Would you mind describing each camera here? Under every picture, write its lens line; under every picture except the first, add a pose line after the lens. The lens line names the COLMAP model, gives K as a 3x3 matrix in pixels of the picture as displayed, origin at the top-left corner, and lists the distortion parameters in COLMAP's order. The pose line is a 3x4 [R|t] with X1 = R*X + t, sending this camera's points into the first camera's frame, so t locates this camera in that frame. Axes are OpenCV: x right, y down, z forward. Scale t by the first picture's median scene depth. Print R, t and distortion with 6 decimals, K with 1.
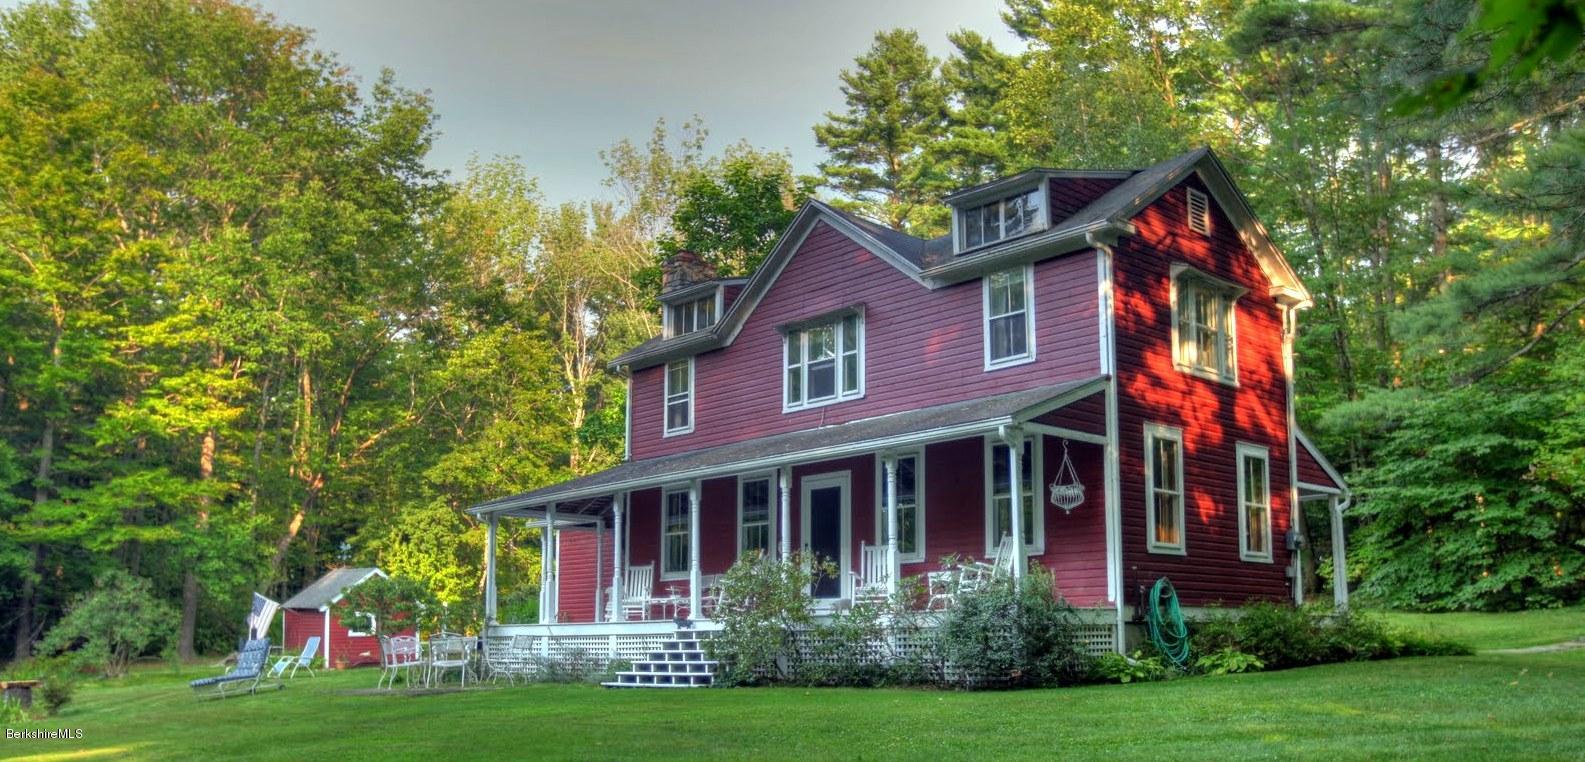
lens RADIAL K [[1313.5, 0, 758.3], [0, 1313.5, 459.7], [0, 0, 1]] dist [0.013886, 0.015111]
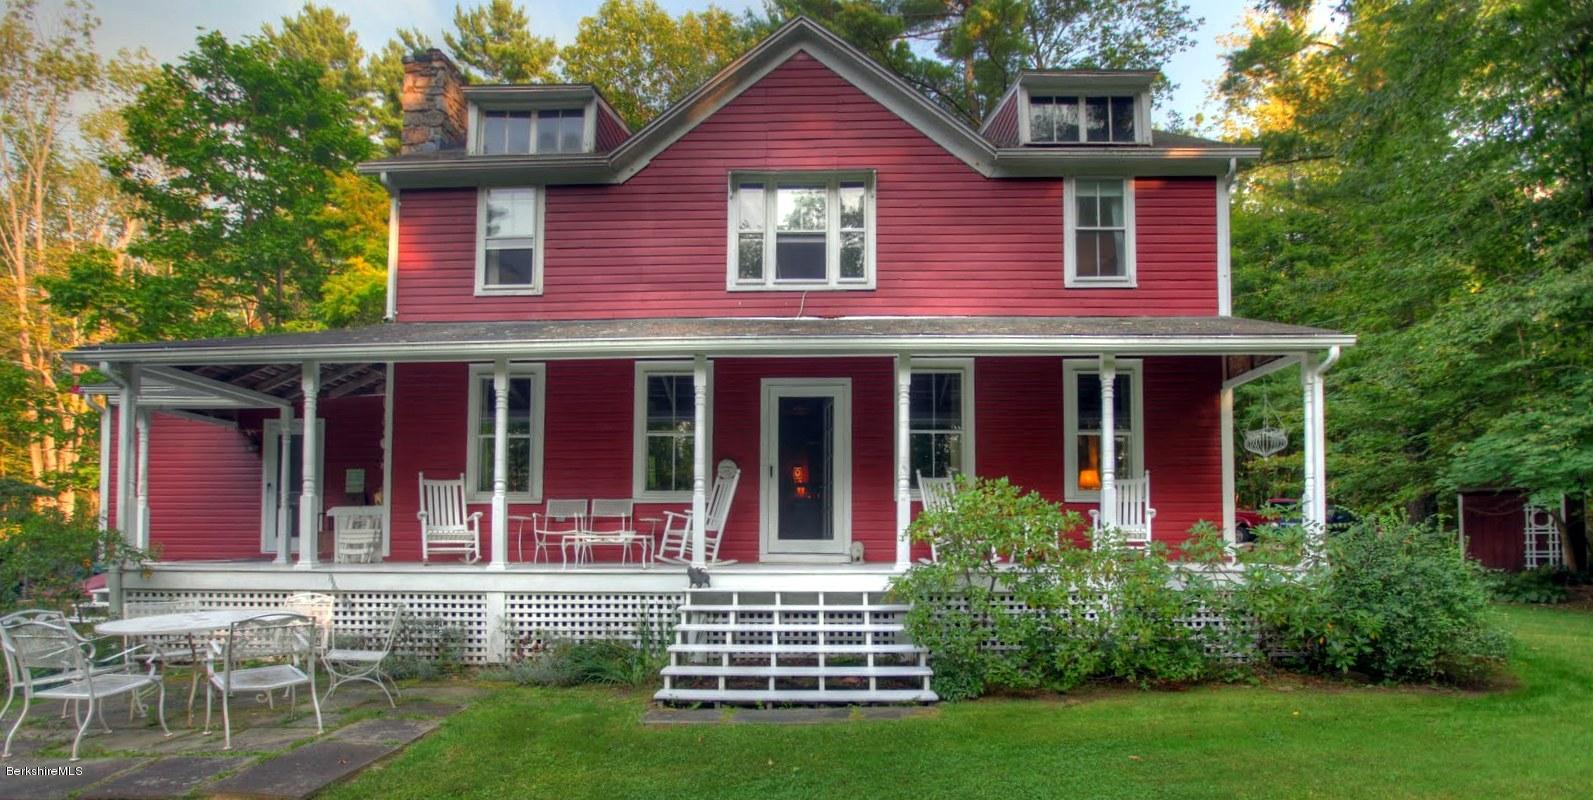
lens RADIAL K [[903.5, 0, 798.7], [0, 903.5, 503.4], [0, 0, 1]] dist [-0.037621, 0.001068]
pose [[0.683017, 0.047530, 0.728854, -0.252044], [-0.106180, 0.993741, 0.034698, 0.049266], [-0.722643, -0.101089, 0.683789, 0.477807]]
